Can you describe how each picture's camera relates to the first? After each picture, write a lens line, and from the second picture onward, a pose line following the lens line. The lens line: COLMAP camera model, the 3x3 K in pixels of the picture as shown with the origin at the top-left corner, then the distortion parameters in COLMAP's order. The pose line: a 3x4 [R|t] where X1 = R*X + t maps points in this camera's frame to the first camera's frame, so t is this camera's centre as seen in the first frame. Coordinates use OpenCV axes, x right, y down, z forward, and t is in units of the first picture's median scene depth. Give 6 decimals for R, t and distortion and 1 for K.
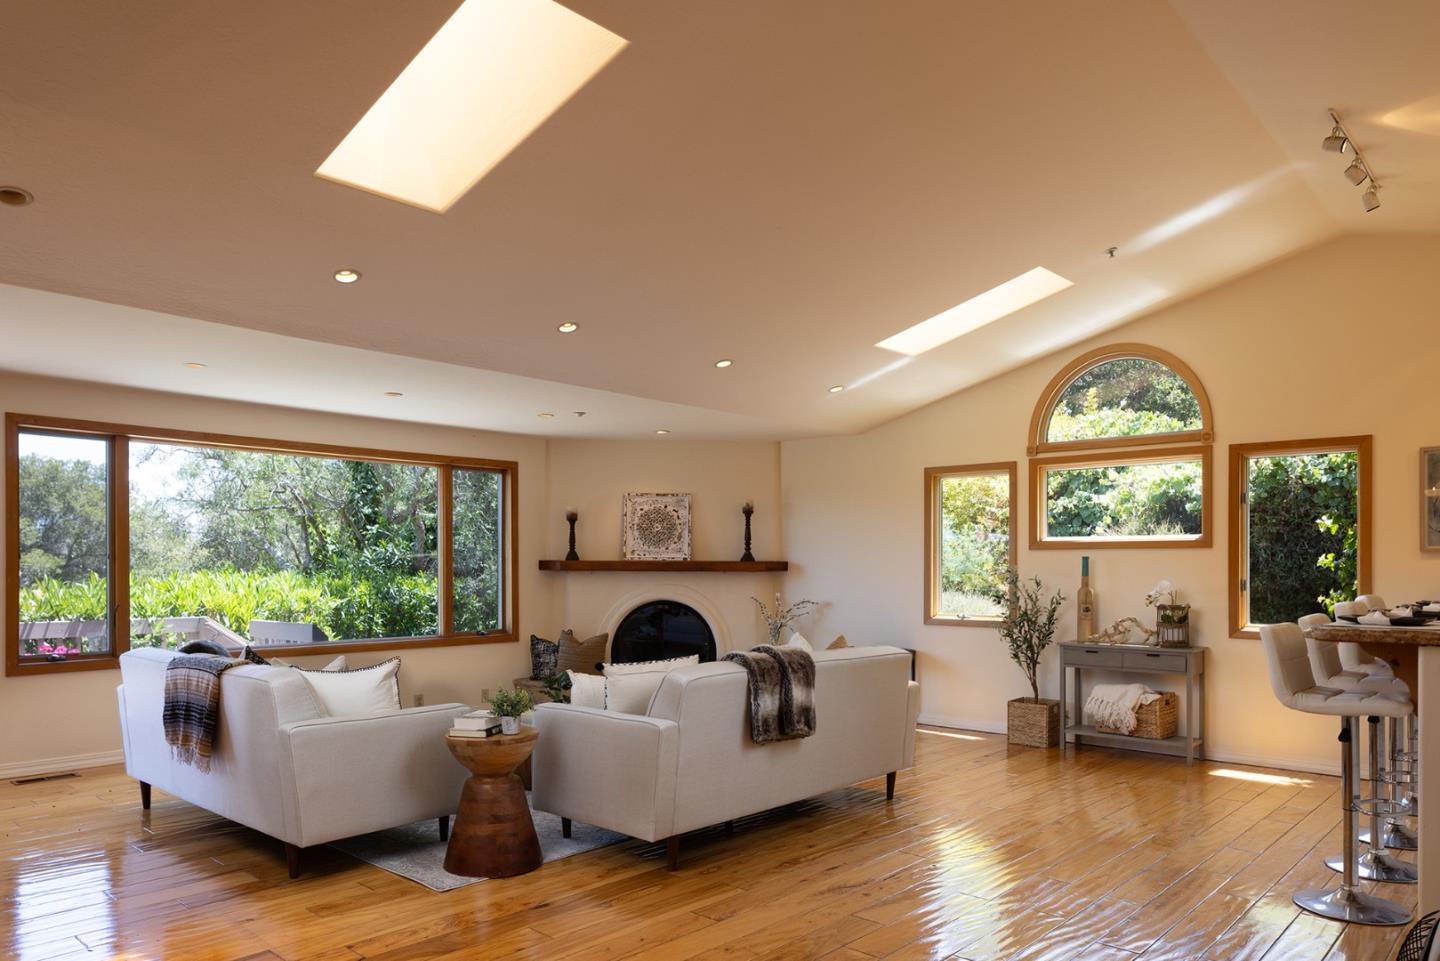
lens RADIAL K [[976.0, 0, 711.6], [0, 976.0, 566.8], [0, 0, 1]] dist [-0.011826, 0.006447]
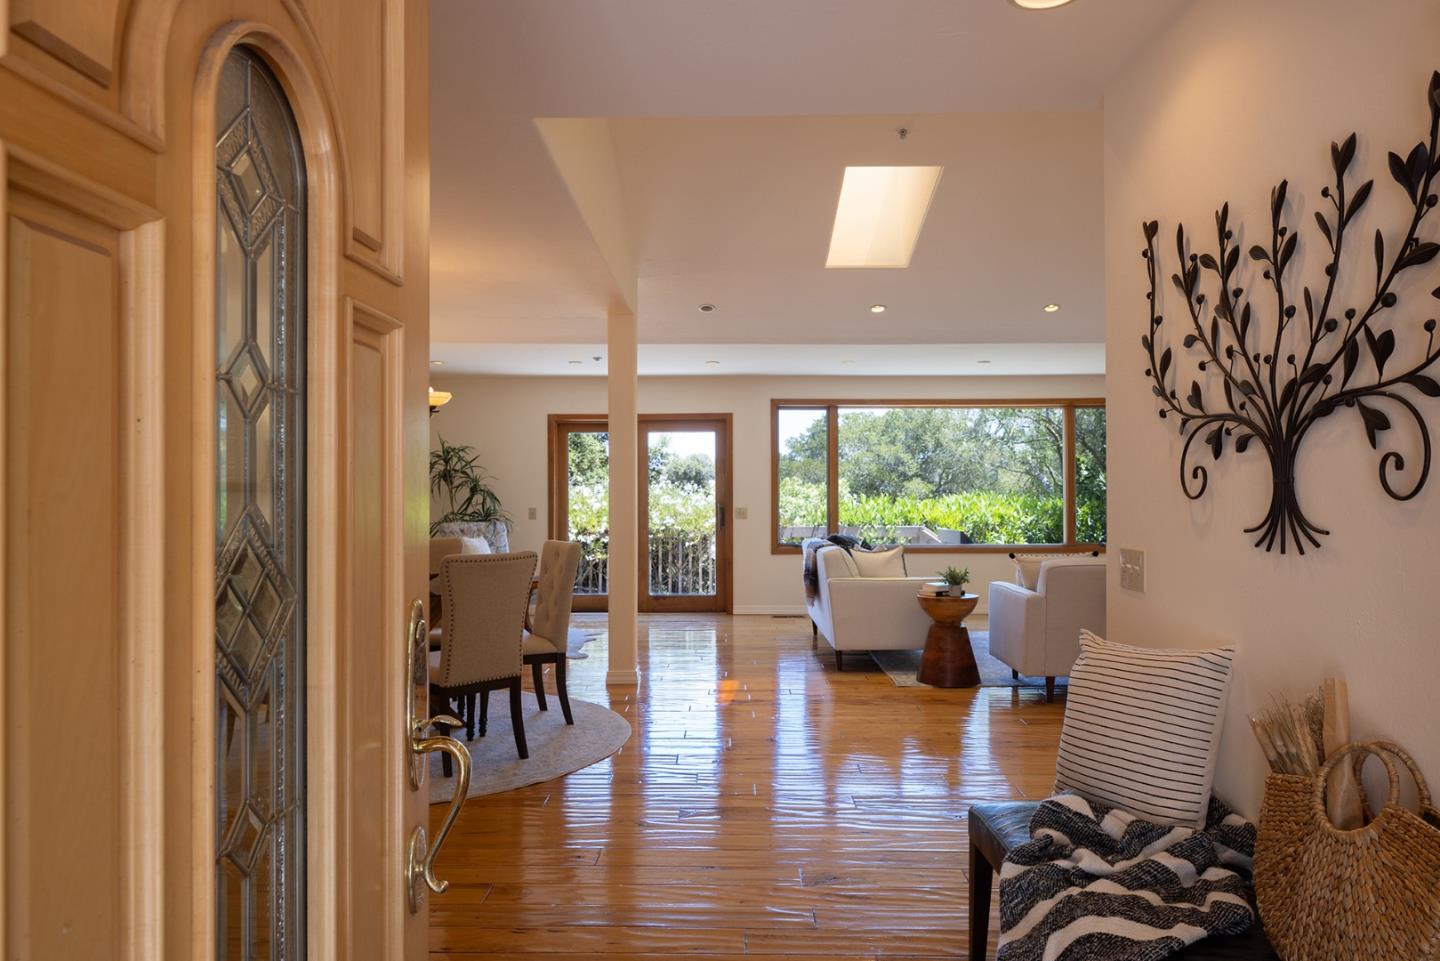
lens RADIAL K [[976.0, 0, 718.5], [0, 976.0, 481.8], [0, 0, 1]] dist [-0.011826, 0.006447]
pose [[0.664703, -0.009590, -0.747046, 0.443534], [0.001845, 0.999936, -0.011194, 0.005387], [0.747105, 0.006062, 0.664678, -0.186778]]
